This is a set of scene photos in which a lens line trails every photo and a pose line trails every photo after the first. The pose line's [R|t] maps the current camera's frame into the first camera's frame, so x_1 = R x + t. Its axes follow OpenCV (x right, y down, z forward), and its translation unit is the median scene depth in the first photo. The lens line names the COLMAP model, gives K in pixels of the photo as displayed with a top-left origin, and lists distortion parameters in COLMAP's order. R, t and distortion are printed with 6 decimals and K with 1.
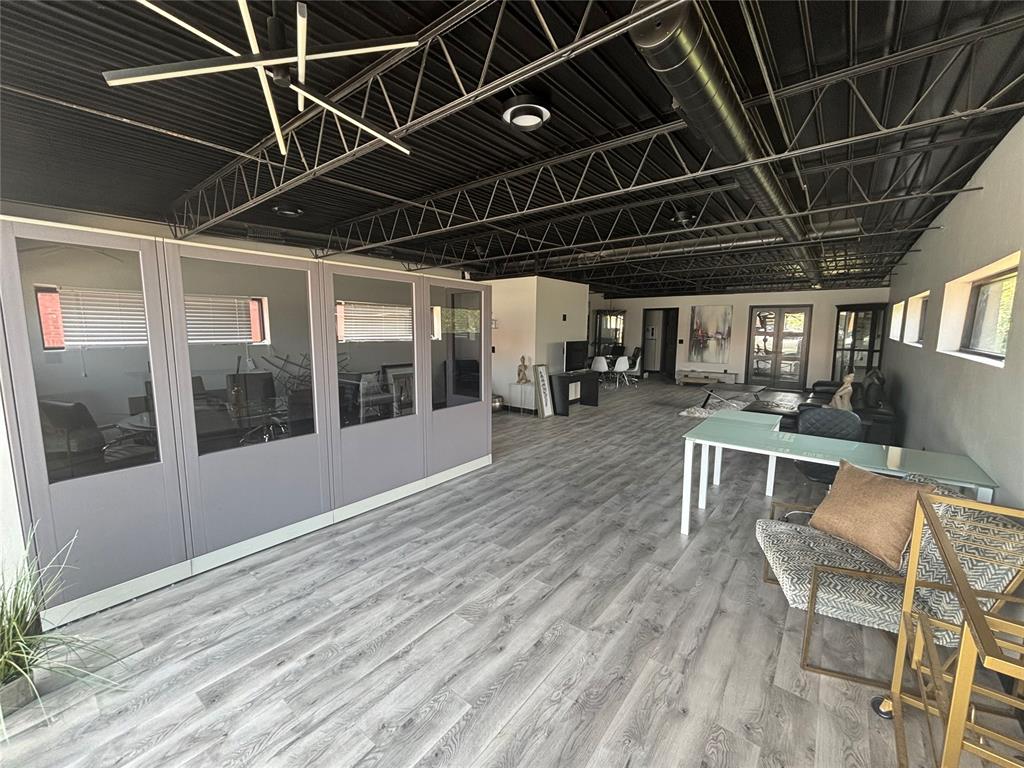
lens RADIAL K [[414.9, 0, 513.1], [0, 414.9, 380.0], [0, 0, 1]] dist [-0.001165, -0.000259]
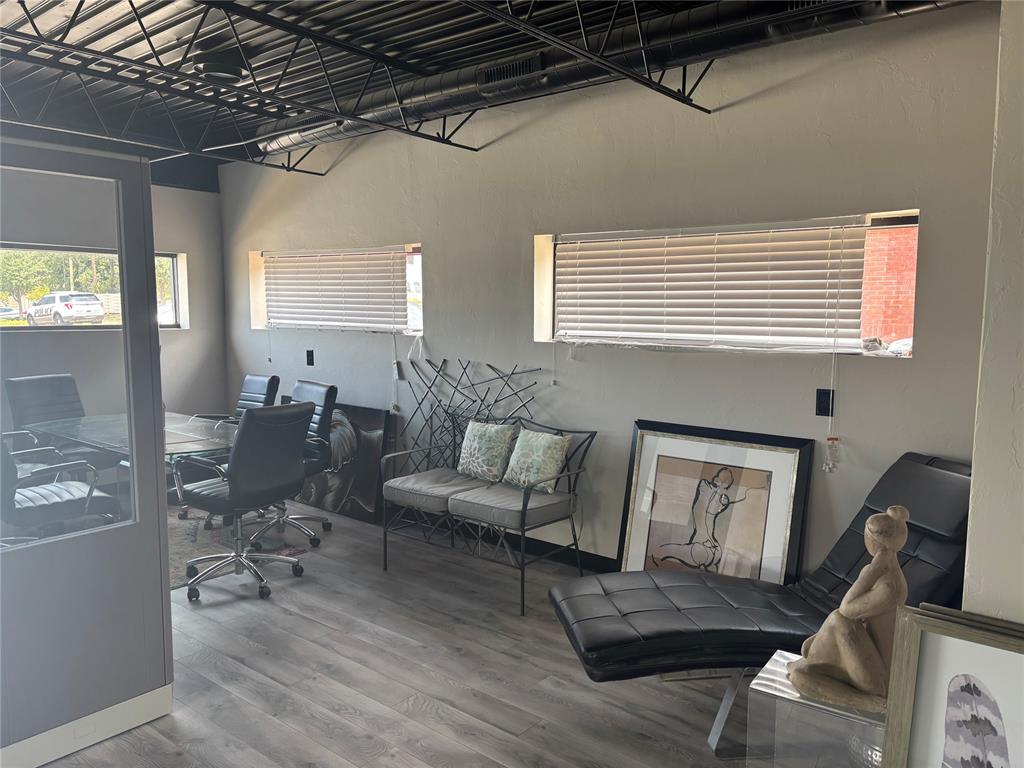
lens RADIAL K [[767.1, 0, 512.0], [0, 767.1, 384.0], [0, 0, 1]] dist [0.022954, 0.006356]
pose [[-0.020434, 0.103891, -0.994379, 0.380244], [-0.133936, 0.985337, 0.105699, -0.150628], [0.990779, 0.135343, -0.006220, 1.217338]]
